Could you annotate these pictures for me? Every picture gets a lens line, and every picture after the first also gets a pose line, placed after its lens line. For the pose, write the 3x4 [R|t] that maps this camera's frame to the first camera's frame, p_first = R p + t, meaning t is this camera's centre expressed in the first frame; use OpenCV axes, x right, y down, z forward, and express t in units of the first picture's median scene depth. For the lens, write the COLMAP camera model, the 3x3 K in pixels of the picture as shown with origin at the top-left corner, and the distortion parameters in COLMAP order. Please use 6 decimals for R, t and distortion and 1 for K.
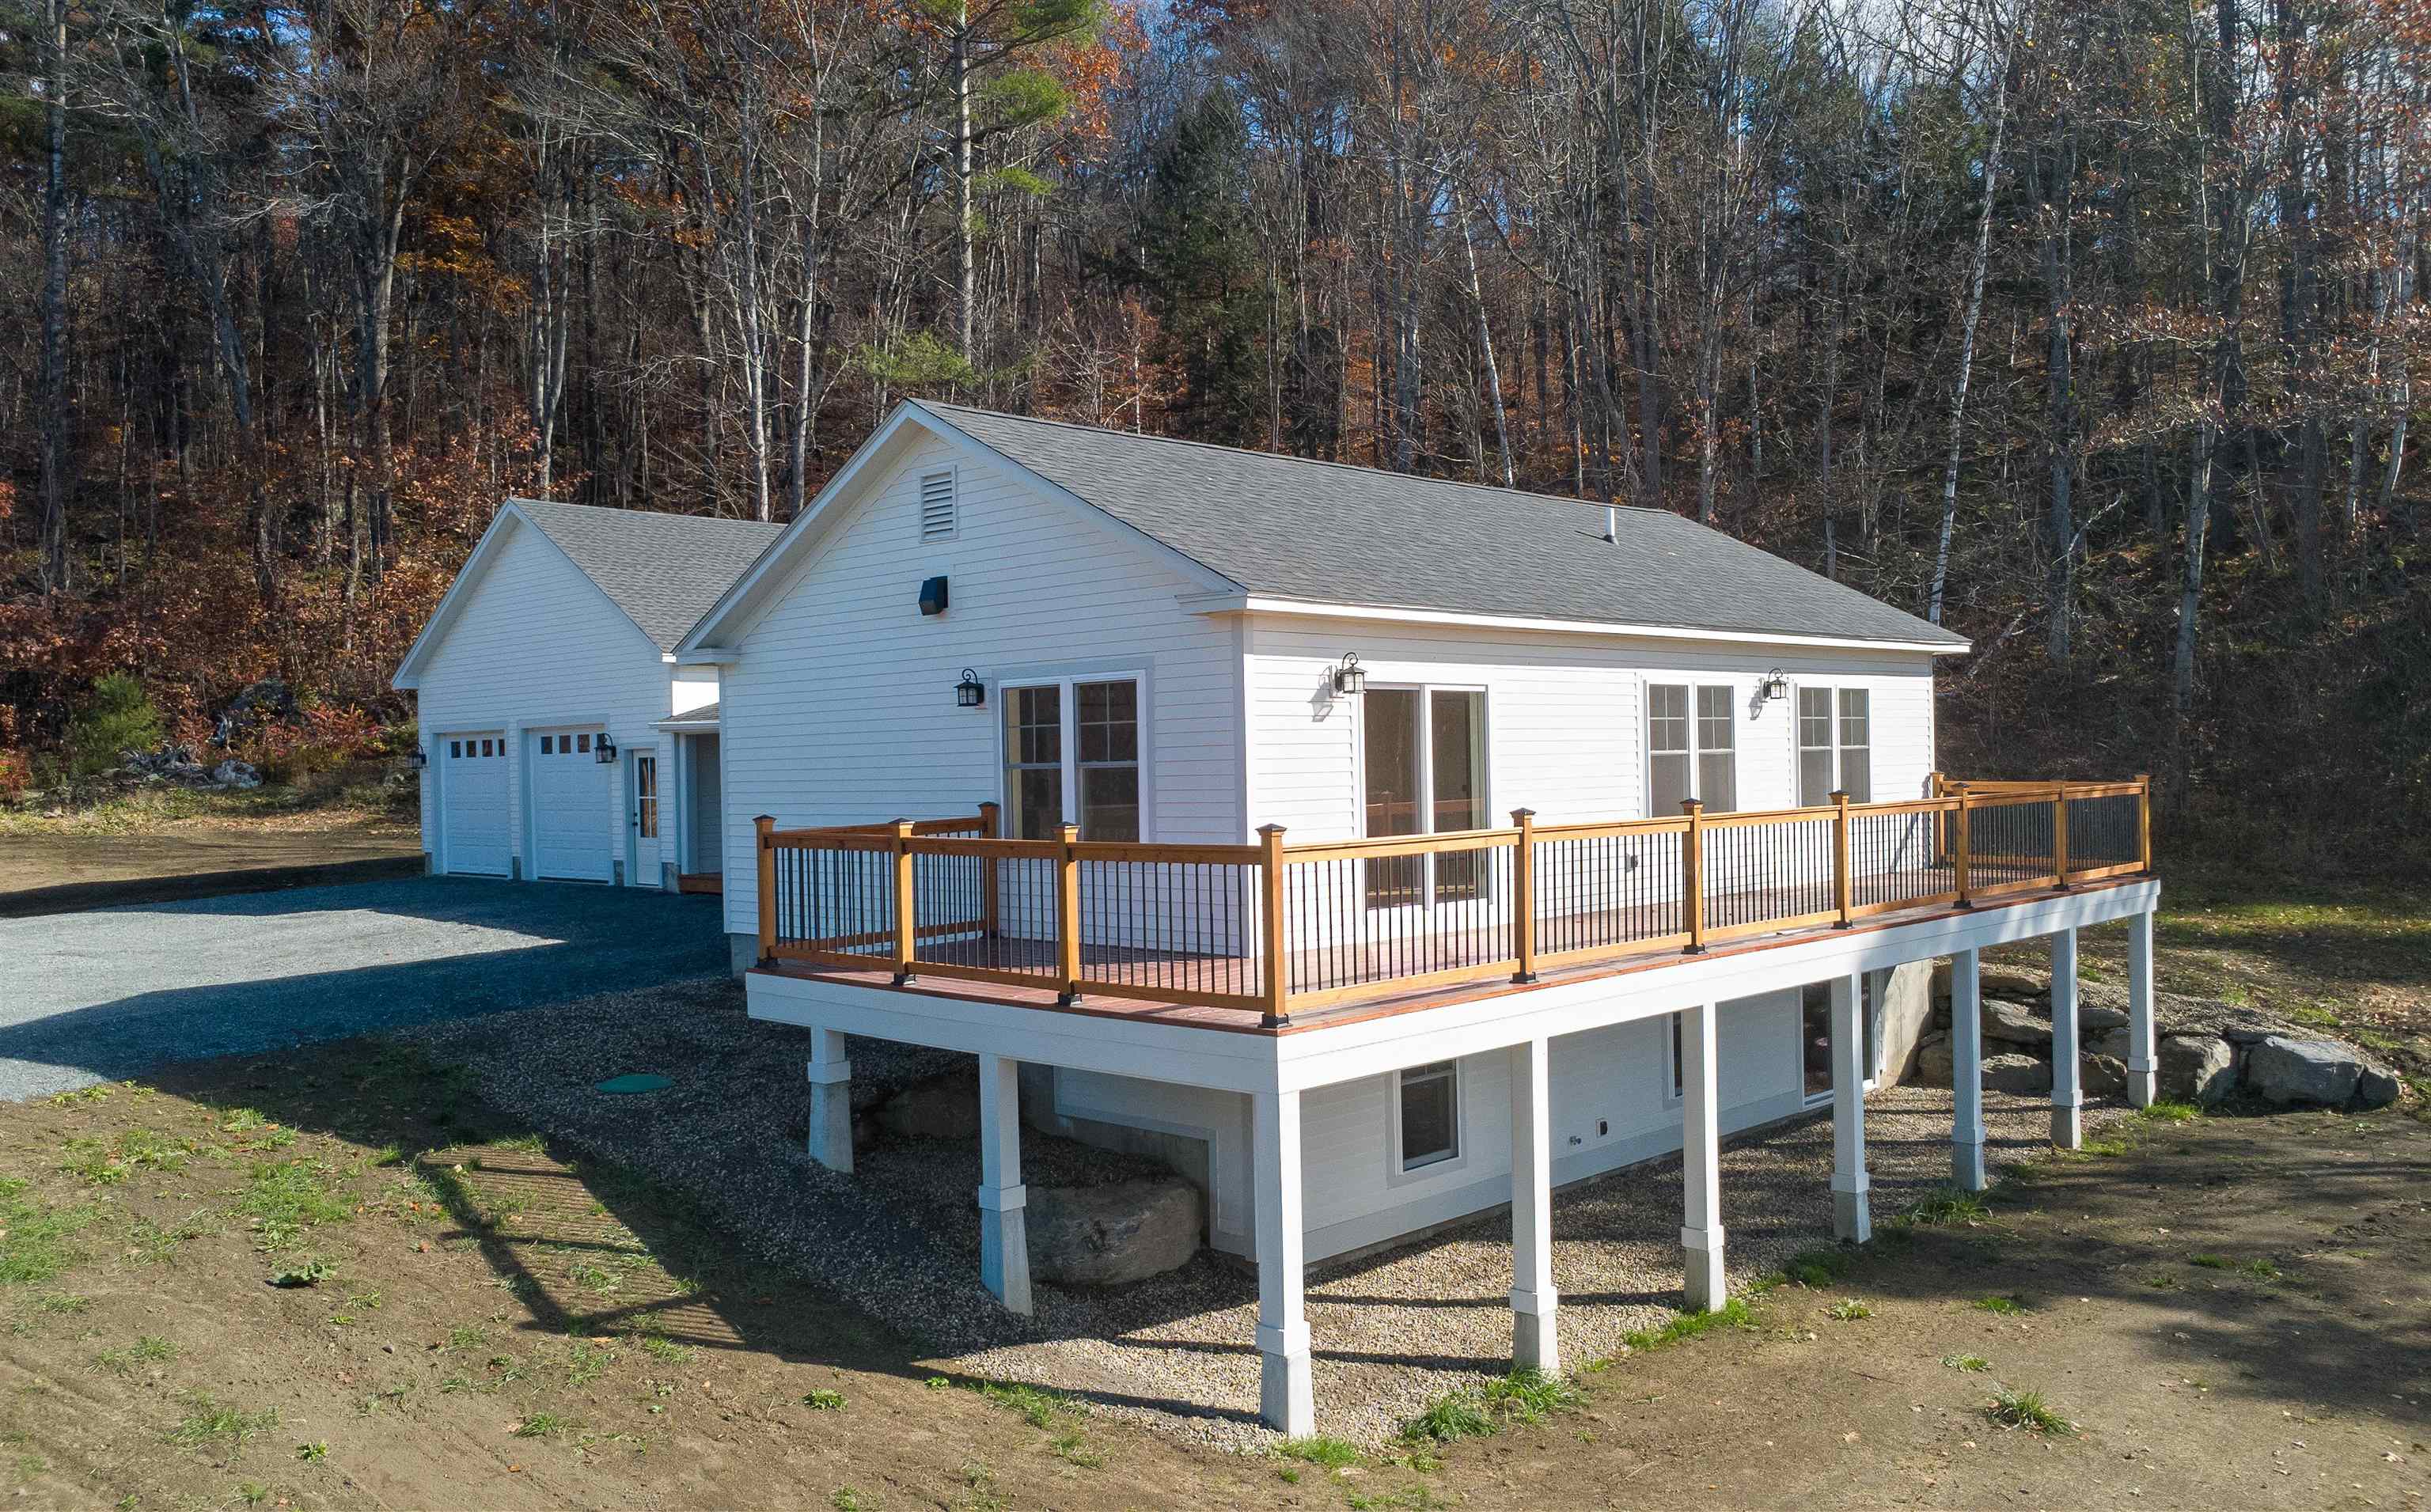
lens RADIAL K [[1861.0, 0, 1212.0], [0, 1861.0, 764.4], [0, 0, 1]] dist [-0.000423, 0.001782]
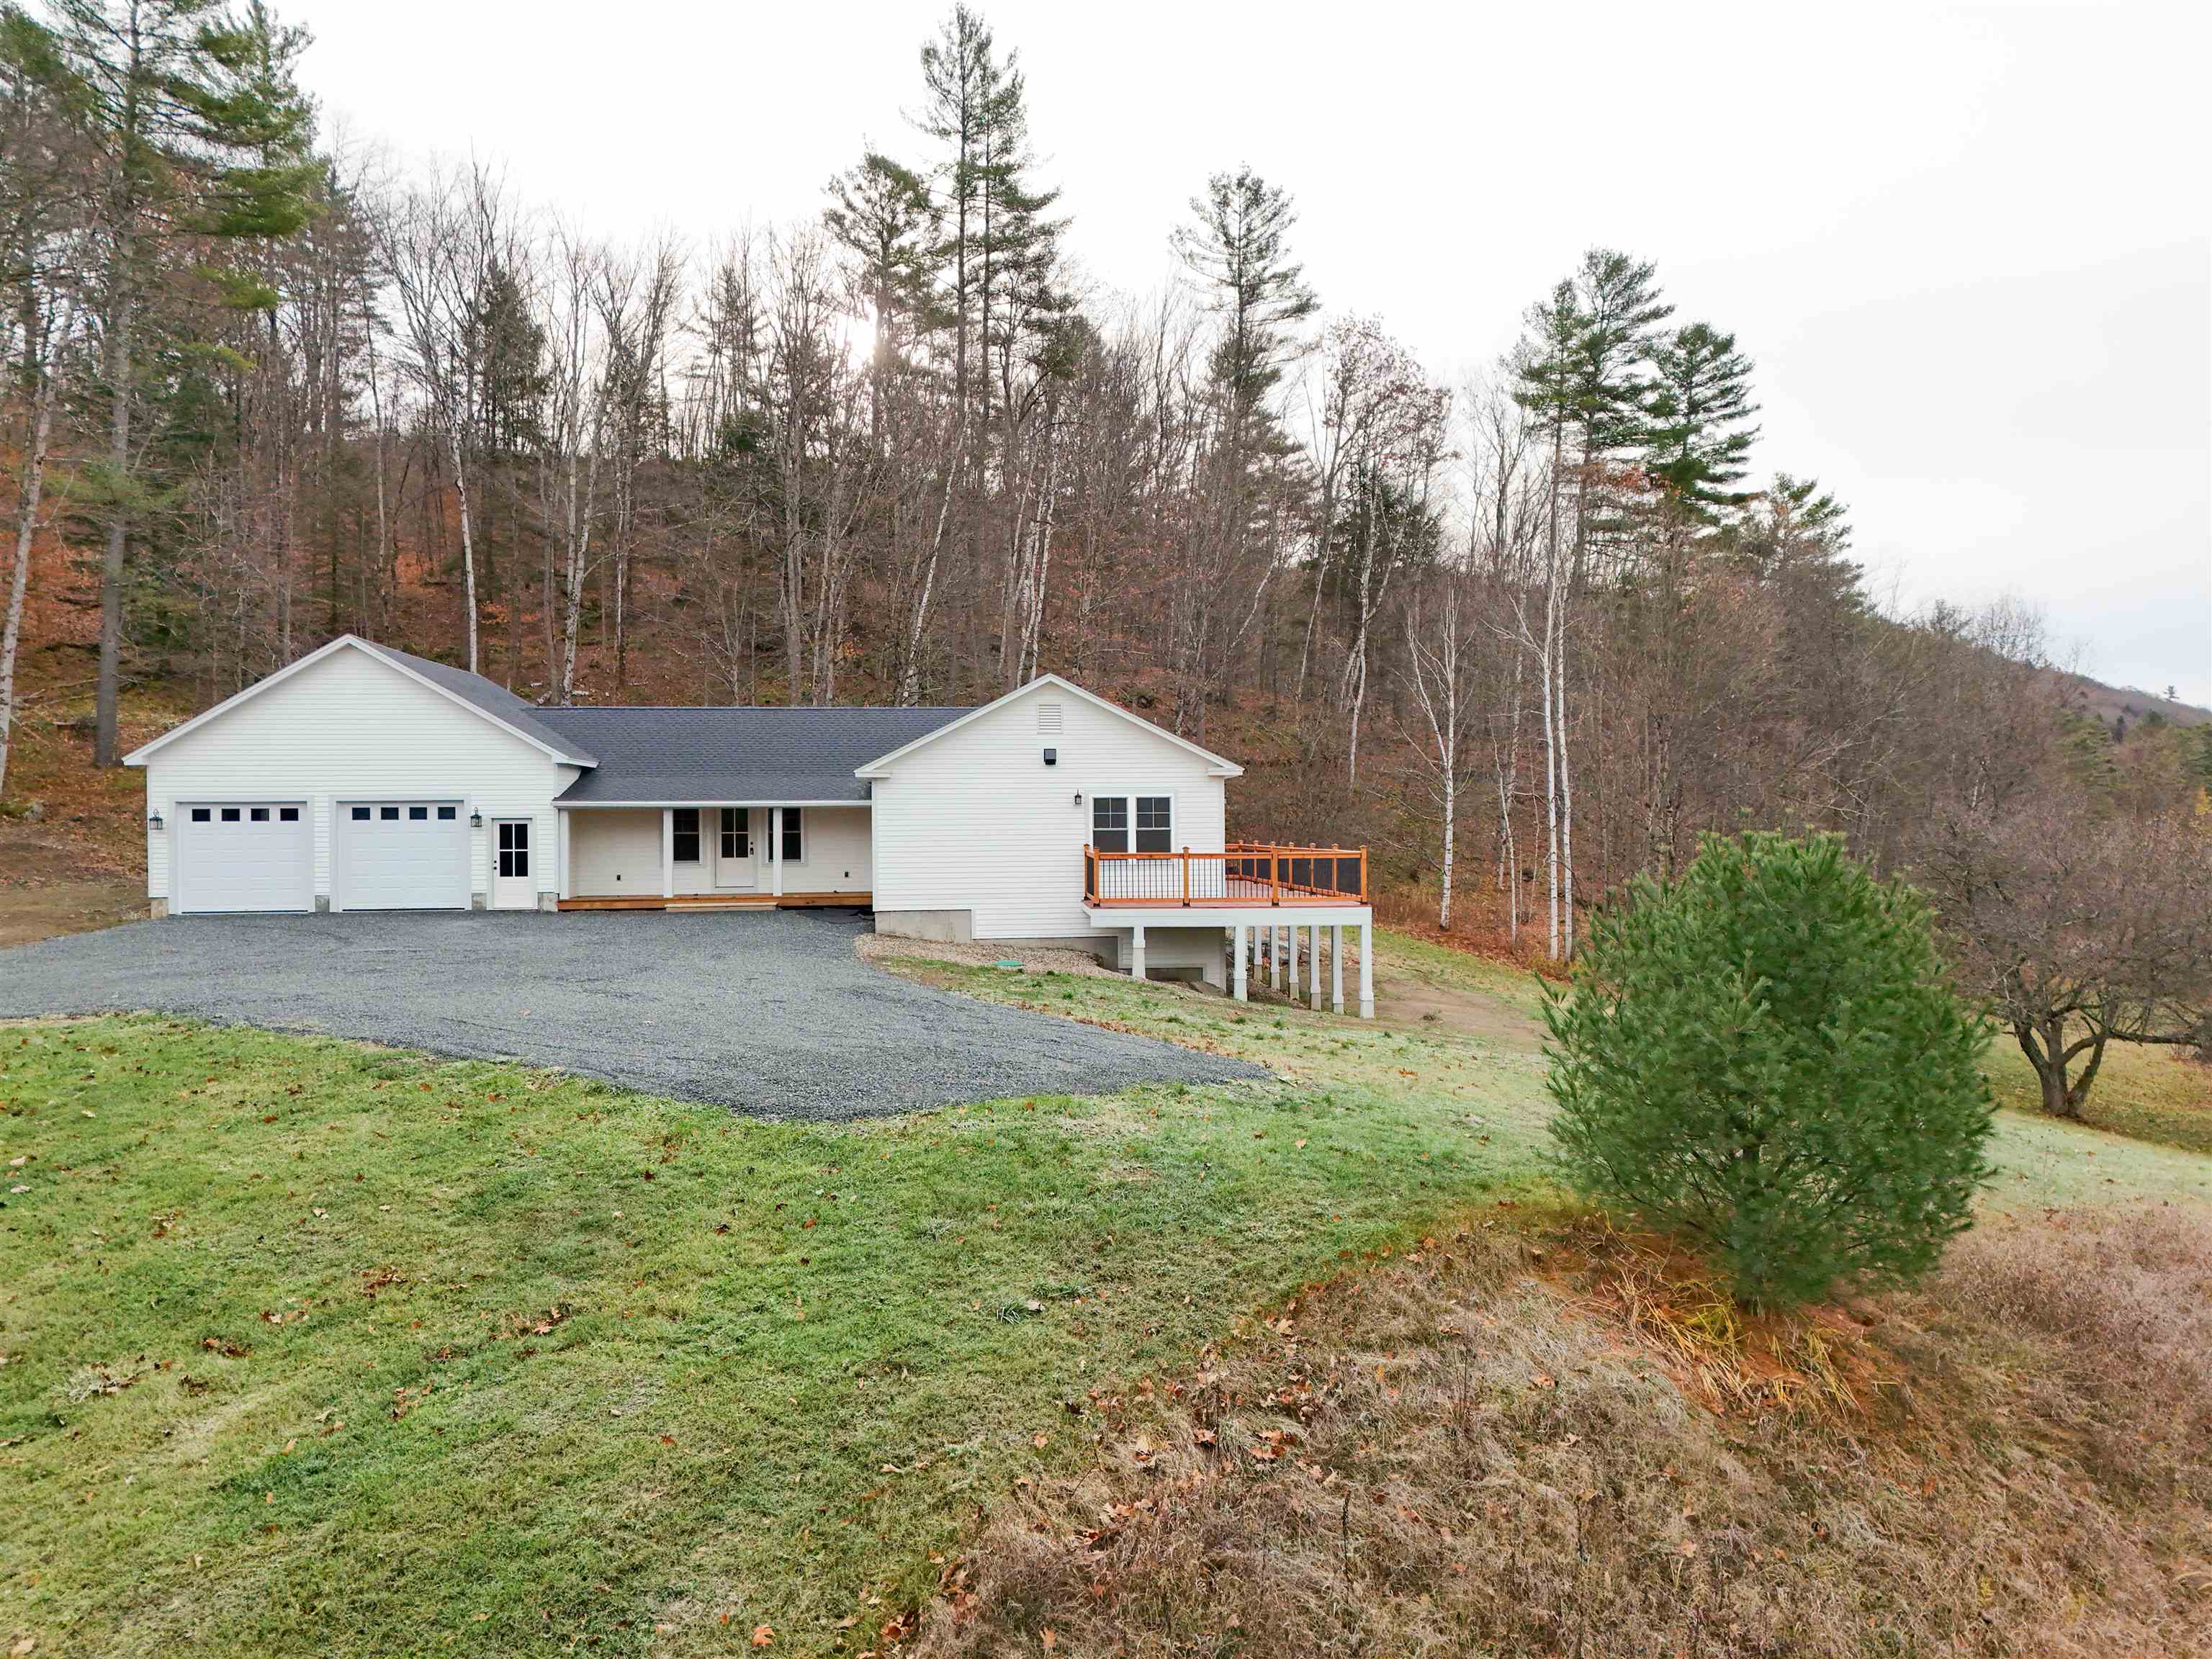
lens RADIAL K [[1566.4, 0, 1091.2], [0, 1566.4, 808.4], [0, 0, 1]] dist [0.052006, -0.001222]
pose [[0.638670, 0.023408, 0.769125, -1.673555], [-0.003874, 0.999622, -0.027206, 0.028923], [-0.769471, 0.014395, 0.638519, -0.304032]]
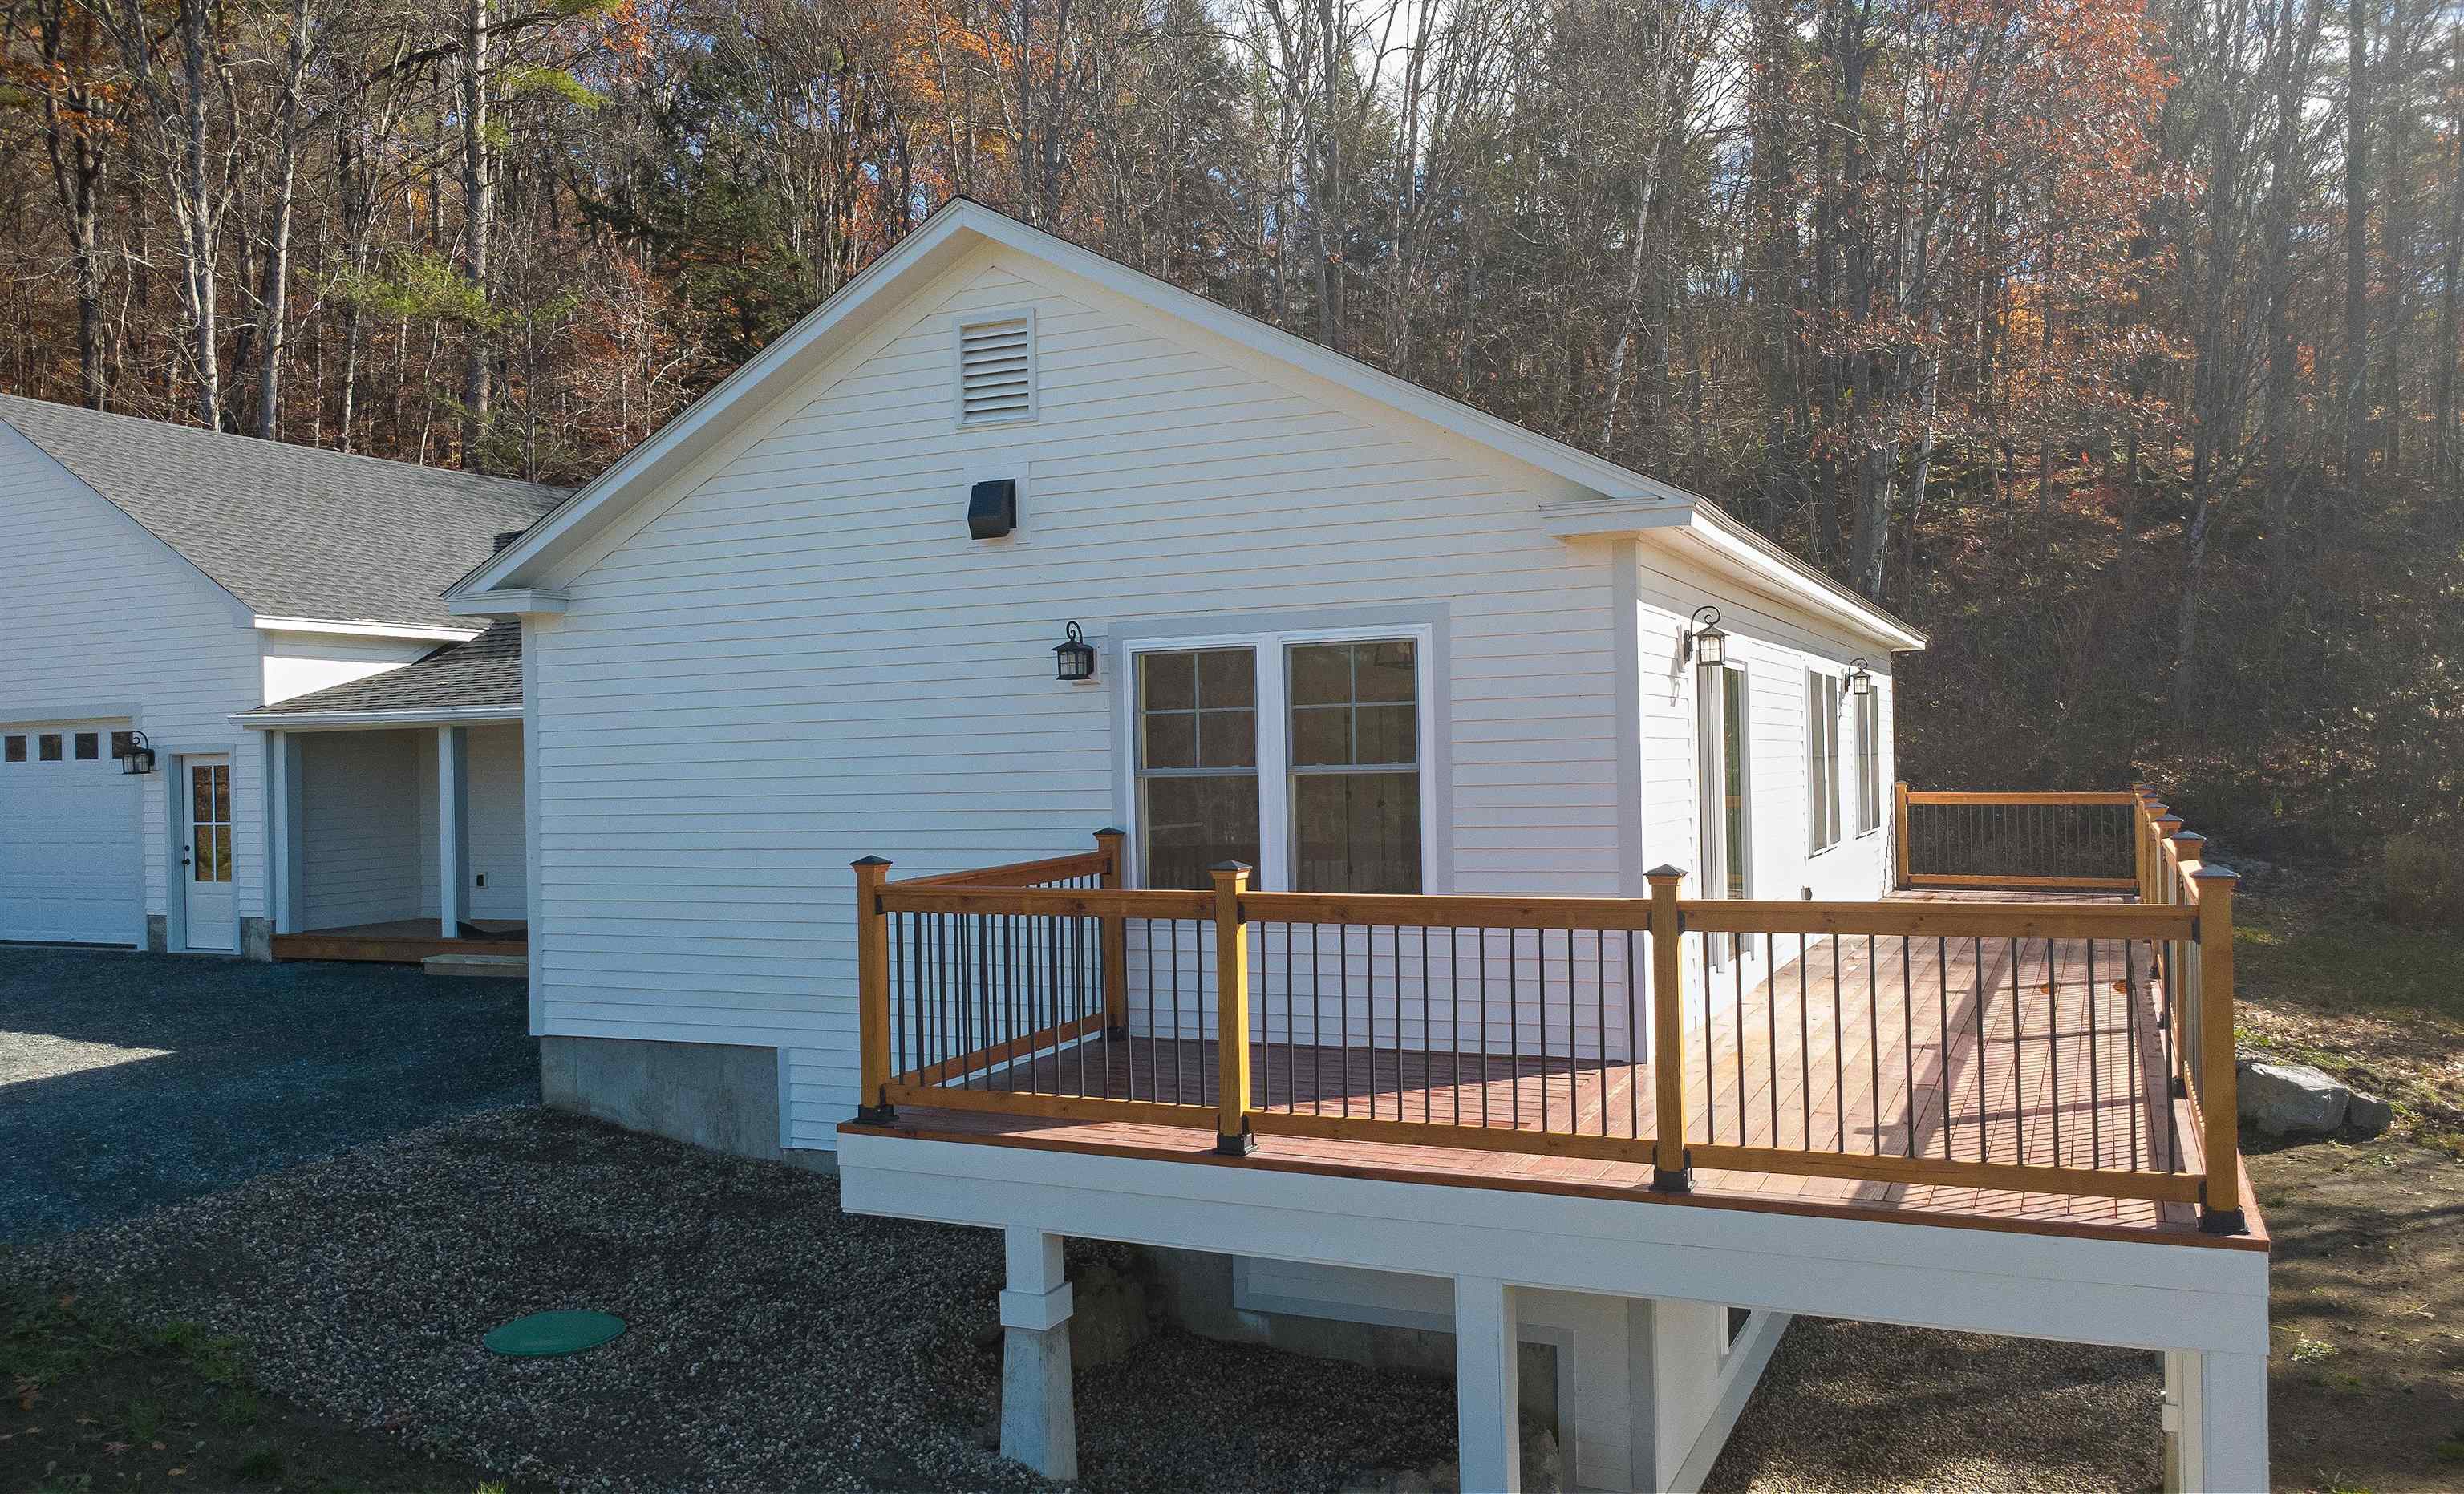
lens RADIAL K [[1837.5, 0, 1234.6], [0, 1837.5, 750.4], [0, 0, 1]] dist [-0.002765, 0.001681]
pose [[0.943139, 0.003964, 0.332375, -0.288914], [0.001401, 0.999873, -0.015899, 0.003347], [-0.332396, 0.015461, 0.943013, 0.383587]]
